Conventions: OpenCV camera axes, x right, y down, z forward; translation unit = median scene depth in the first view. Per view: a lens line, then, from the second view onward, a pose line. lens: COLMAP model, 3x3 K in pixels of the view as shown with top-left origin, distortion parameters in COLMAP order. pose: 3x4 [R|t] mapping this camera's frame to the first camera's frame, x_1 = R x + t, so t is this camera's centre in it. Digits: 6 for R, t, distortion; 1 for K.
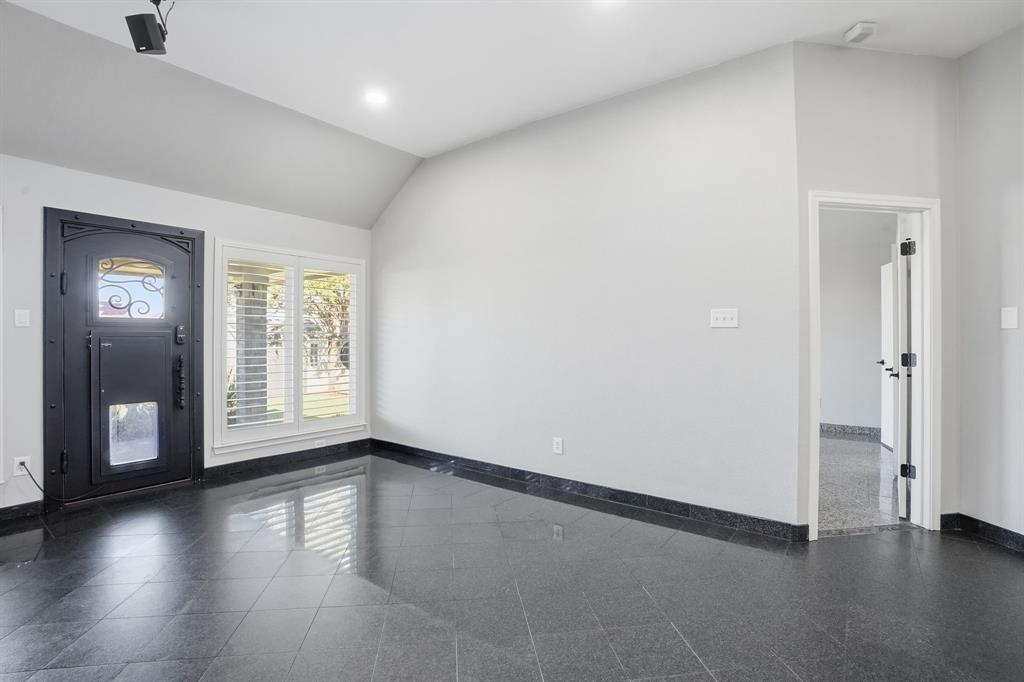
lens RADIAL K [[487.0, 0, 512.9], [0, 487.0, 343.7], [0, 0, 1]] dist [-0.005292, 0.000050]
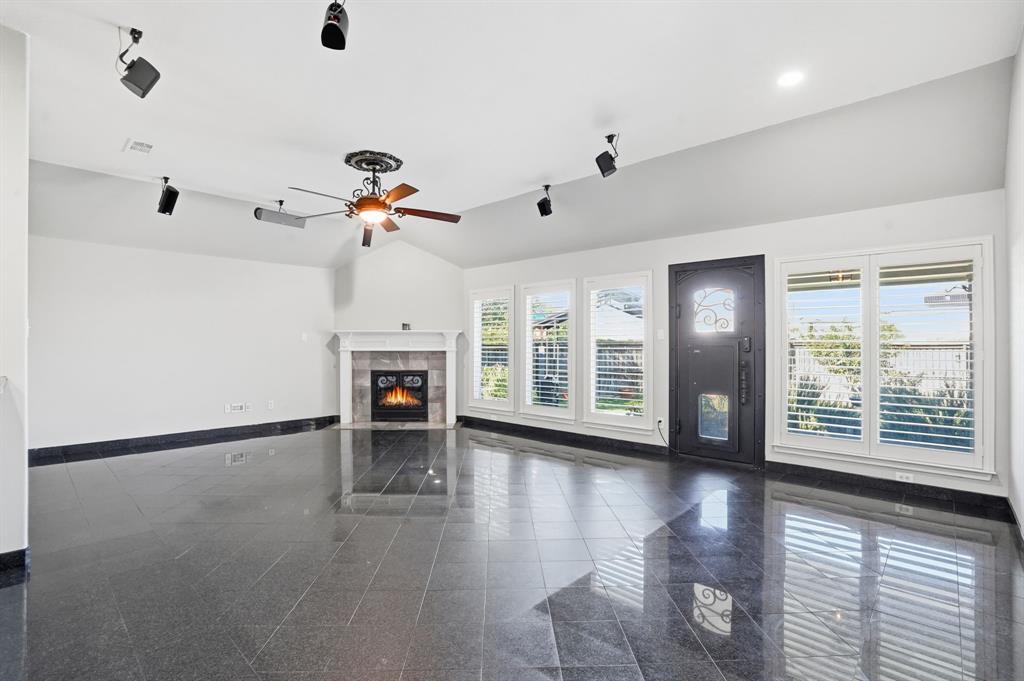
lens RADIAL K [[487.0, 0, 512.3], [0, 487.0, 342.5], [0, 0, 1]] dist [-0.005292, 0.000050]
pose [[-0.101439, 0.007888, -0.994810, 0.571281], [0.005187, 0.999959, 0.007400, -0.032631], [0.994828, -0.004410, -0.101476, 0.537623]]
